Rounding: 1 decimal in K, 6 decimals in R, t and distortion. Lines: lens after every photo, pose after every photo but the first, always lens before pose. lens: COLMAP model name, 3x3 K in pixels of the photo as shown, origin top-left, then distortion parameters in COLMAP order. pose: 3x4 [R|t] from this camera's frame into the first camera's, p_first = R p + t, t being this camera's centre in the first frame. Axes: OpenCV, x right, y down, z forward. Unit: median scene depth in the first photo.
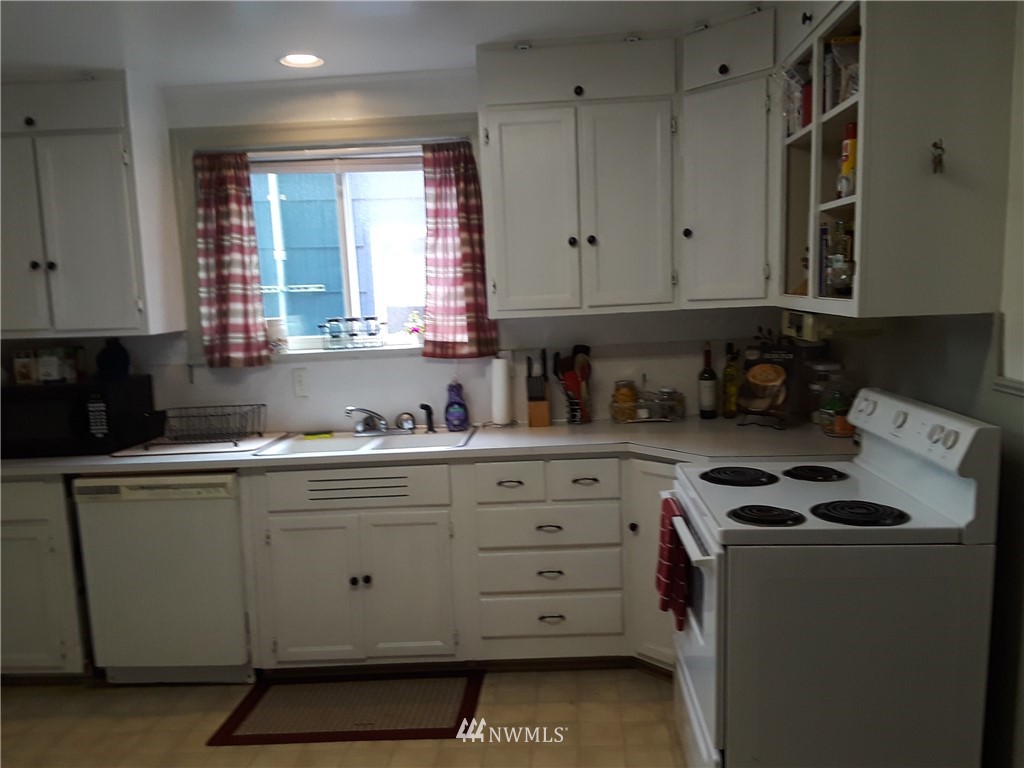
lens RADIAL K [[840.4, 0, 538.5], [0, 840.4, 399.3], [0, 0, 1]] dist [0.141628, -0.224918]
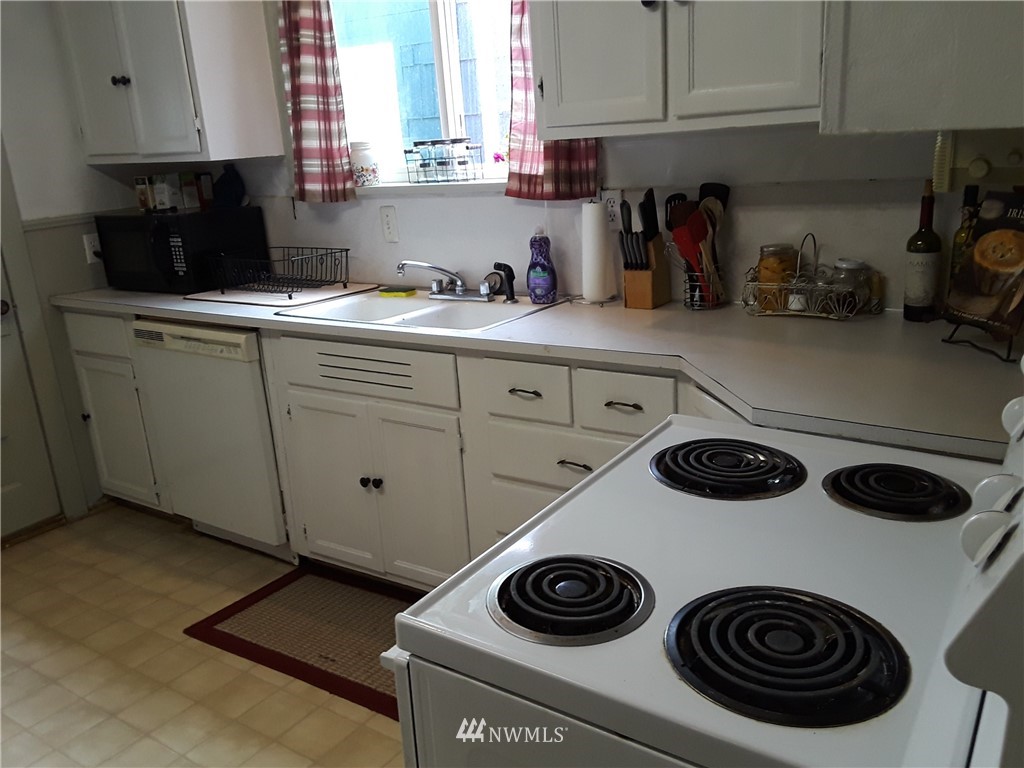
lens RADIAL K [[840.4, 0, 538.5], [0, 840.4, 399.3], [0, 0, 1]] dist [0.141628, -0.224918]
pose [[0.856277, 0.147096, -0.495129, 0.277801], [-0.044895, 0.976159, 0.212361, -0.036361], [0.514562, -0.159611, 0.842467, 0.377703]]
